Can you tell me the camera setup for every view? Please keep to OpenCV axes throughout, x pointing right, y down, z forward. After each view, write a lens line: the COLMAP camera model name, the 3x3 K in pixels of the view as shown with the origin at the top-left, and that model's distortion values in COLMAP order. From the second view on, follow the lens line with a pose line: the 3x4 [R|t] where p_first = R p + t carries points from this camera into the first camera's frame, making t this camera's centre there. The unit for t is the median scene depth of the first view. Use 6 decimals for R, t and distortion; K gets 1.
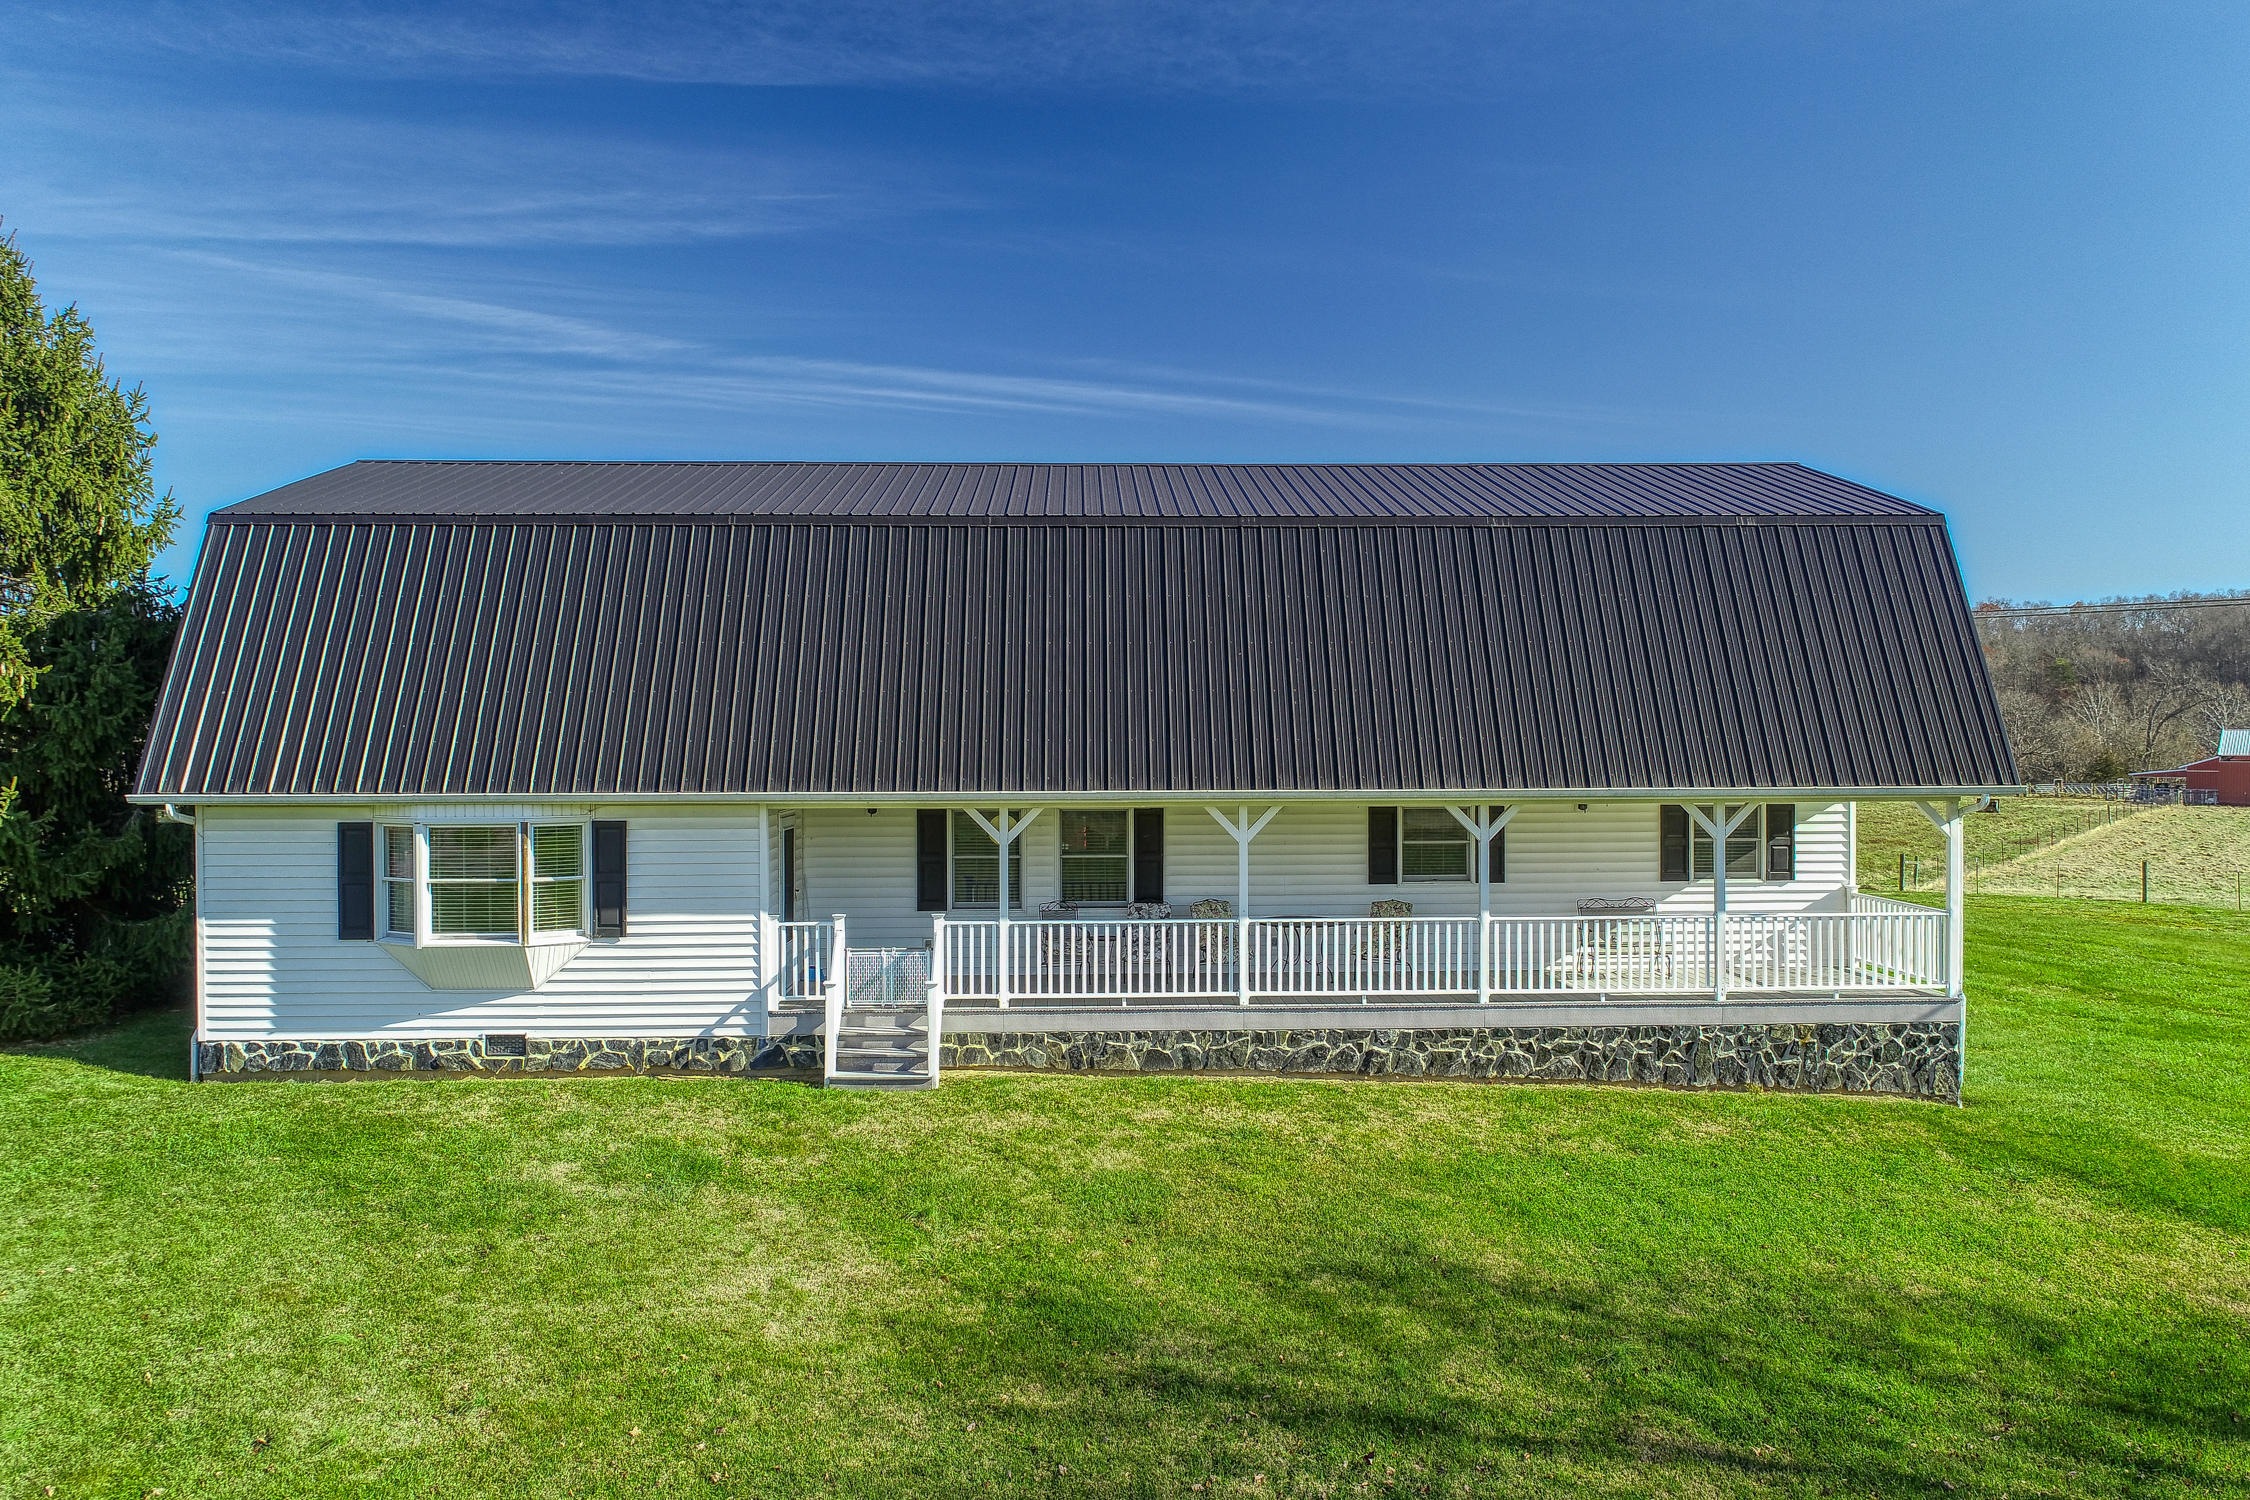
lens RADIAL K [[1519.1, 0, 1131.6], [0, 1519.1, 752.3], [0, 0, 1]] dist [-0.001607, 0.001056]
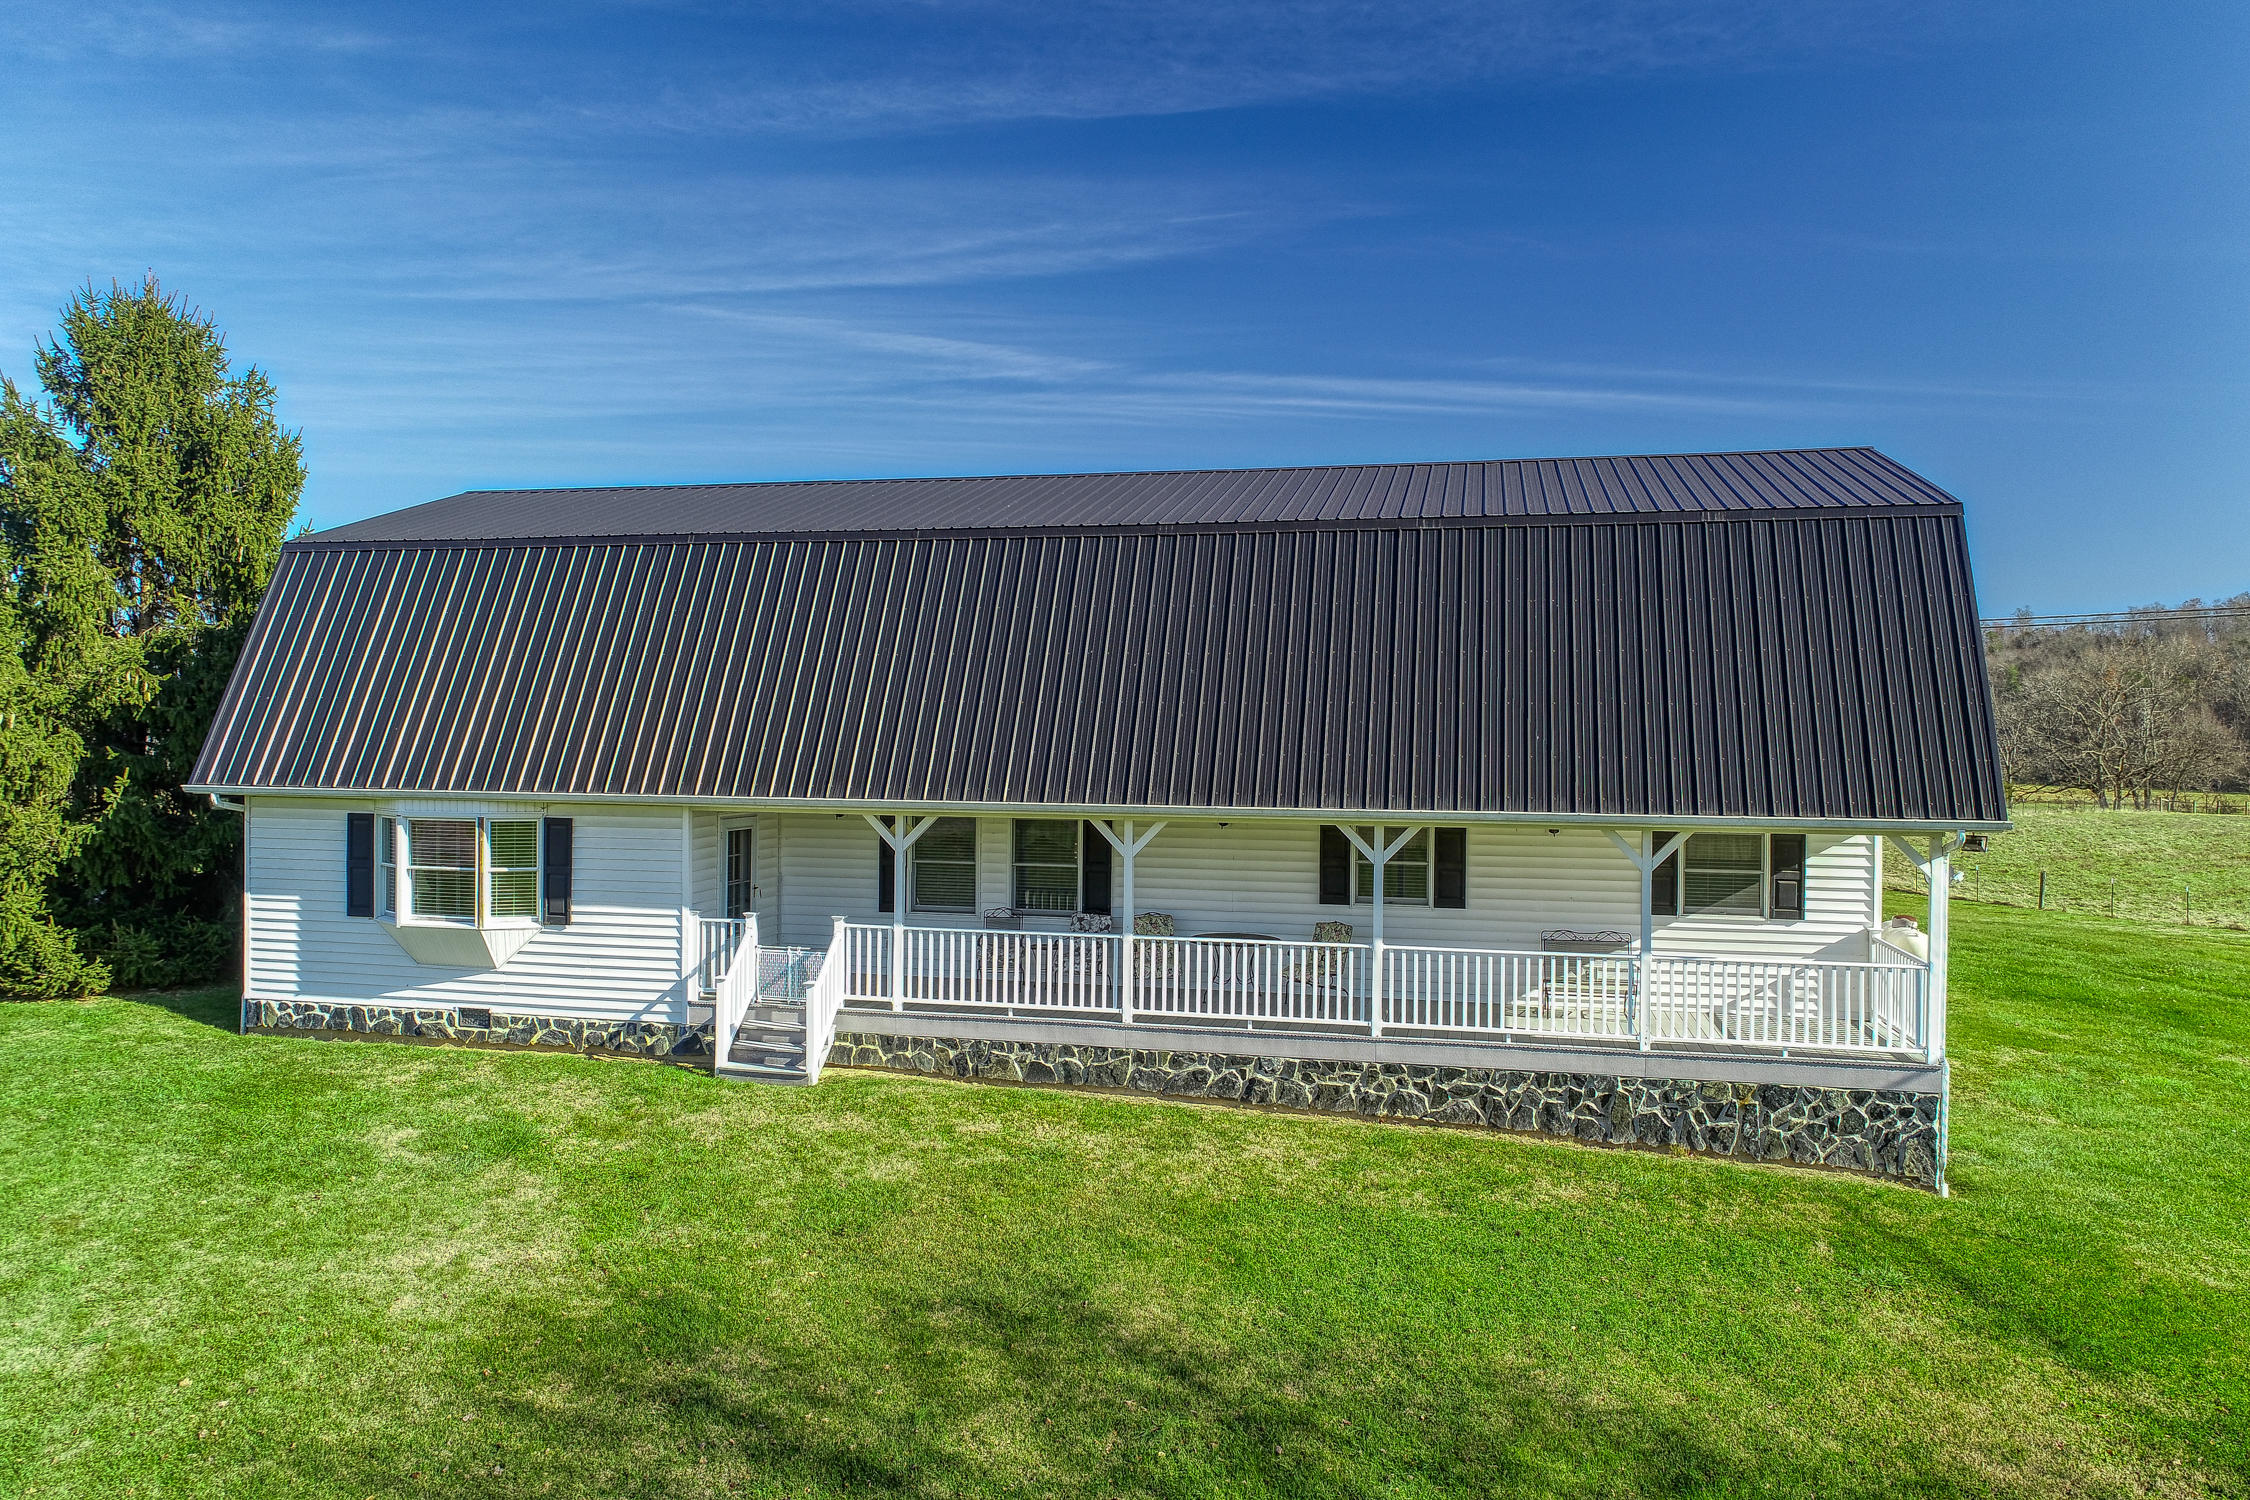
lens RADIAL K [[1484.4, 0, 1131.8], [0, 1484.4, 754.1], [0, 0, 1]] dist [-0.000874, -0.001161]
pose [[0.966949, 0.015755, -0.254481, 0.320621], [-0.015145, 0.999876, 0.004358, -0.011612], [0.254518, -0.000360, 0.967068, 0.073323]]
